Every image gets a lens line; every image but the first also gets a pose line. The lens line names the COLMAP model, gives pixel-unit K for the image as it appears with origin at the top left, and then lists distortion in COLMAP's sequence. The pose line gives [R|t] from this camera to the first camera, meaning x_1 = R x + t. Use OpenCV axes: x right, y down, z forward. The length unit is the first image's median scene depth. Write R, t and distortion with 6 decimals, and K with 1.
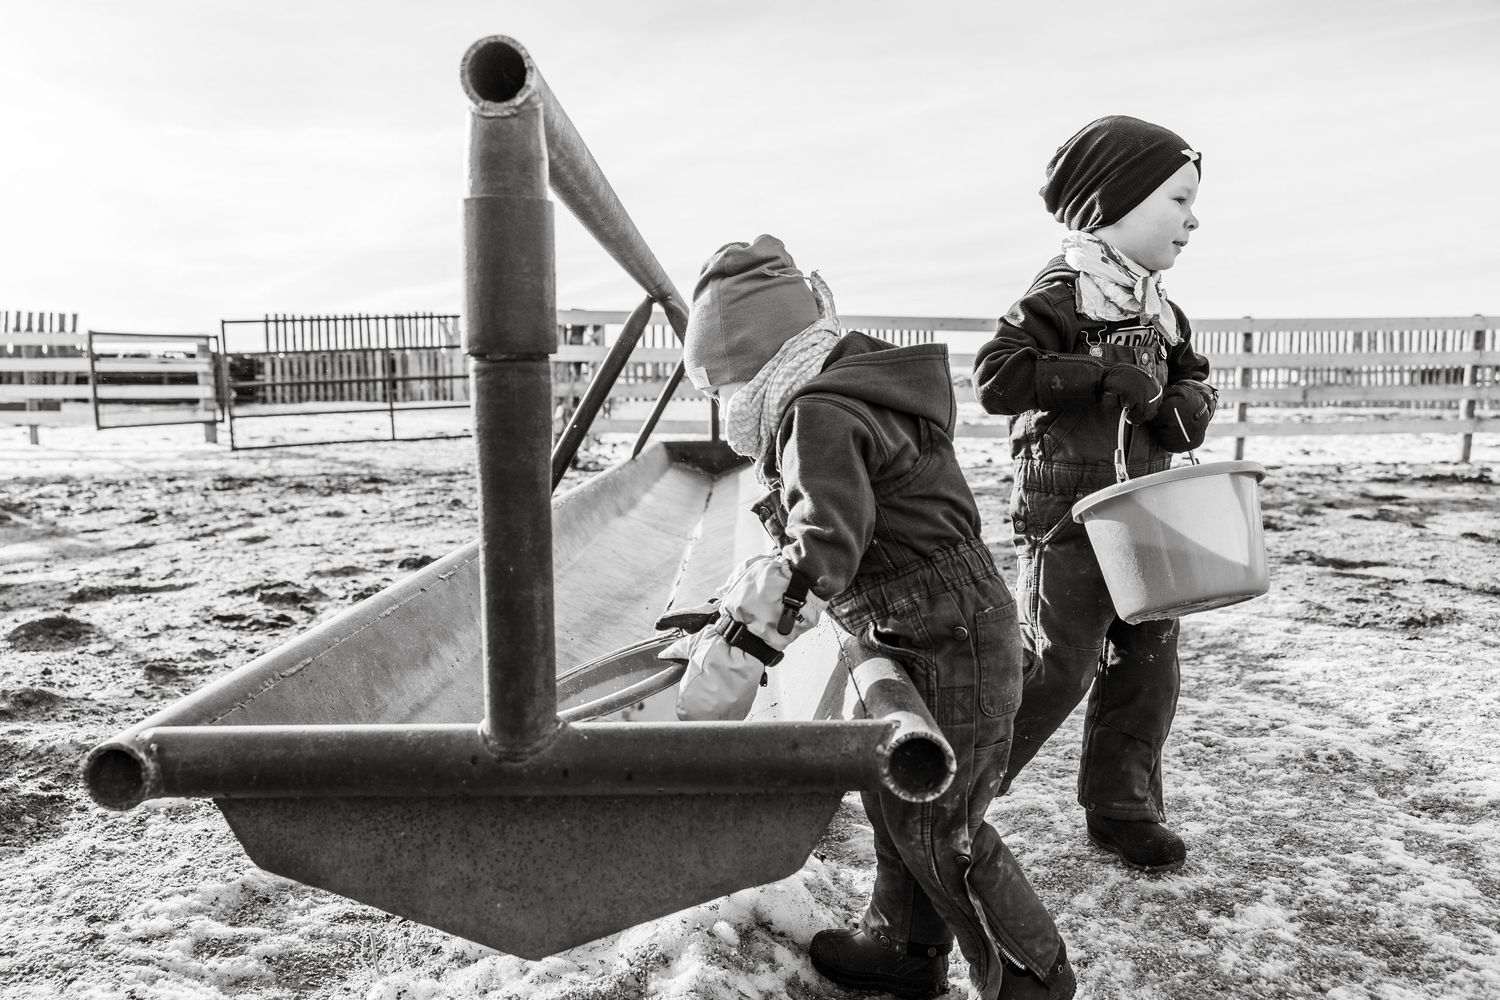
lens RADIAL K [[1204.2, 0, 750.0], [0, 1204.2, 500.0], [0, 0, 1]] dist [-0.026971, 0.041484]
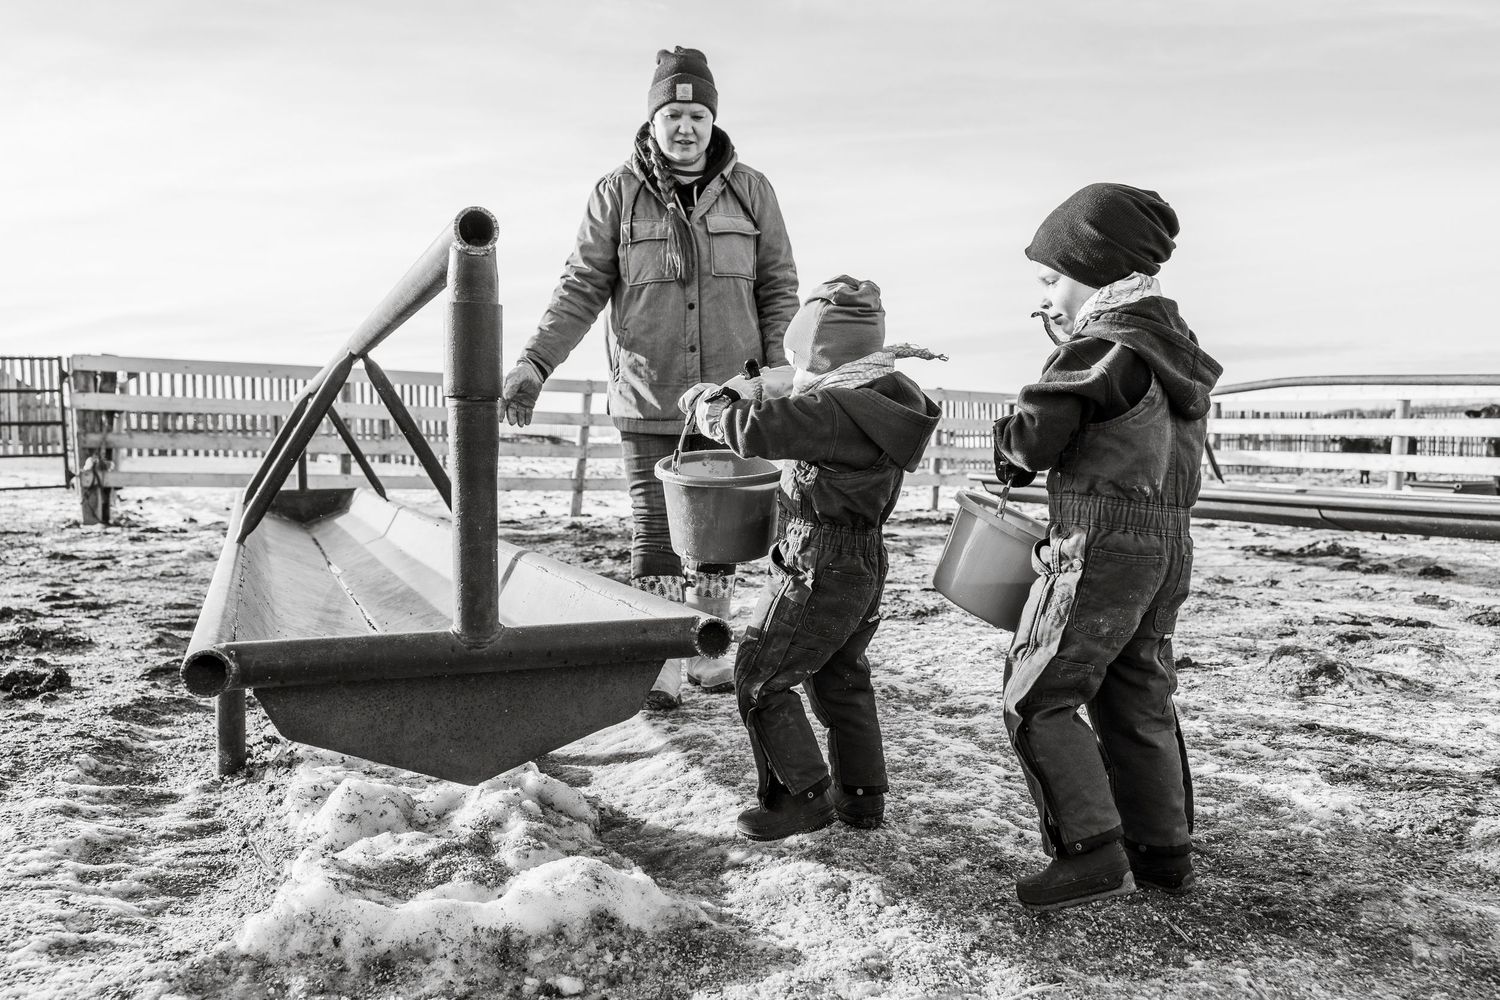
lens RADIAL K [[1240.9, 0, 750.0], [0, 1240.9, 500.0], [0, 0, 1]] dist [0.003283, -0.004422]
pose [[0.922152, -0.004969, 0.386796, -0.243856], [0.024938, 0.998601, -0.046626, 0.051228], [-0.386023, 0.052642, 0.920986, -0.330526]]
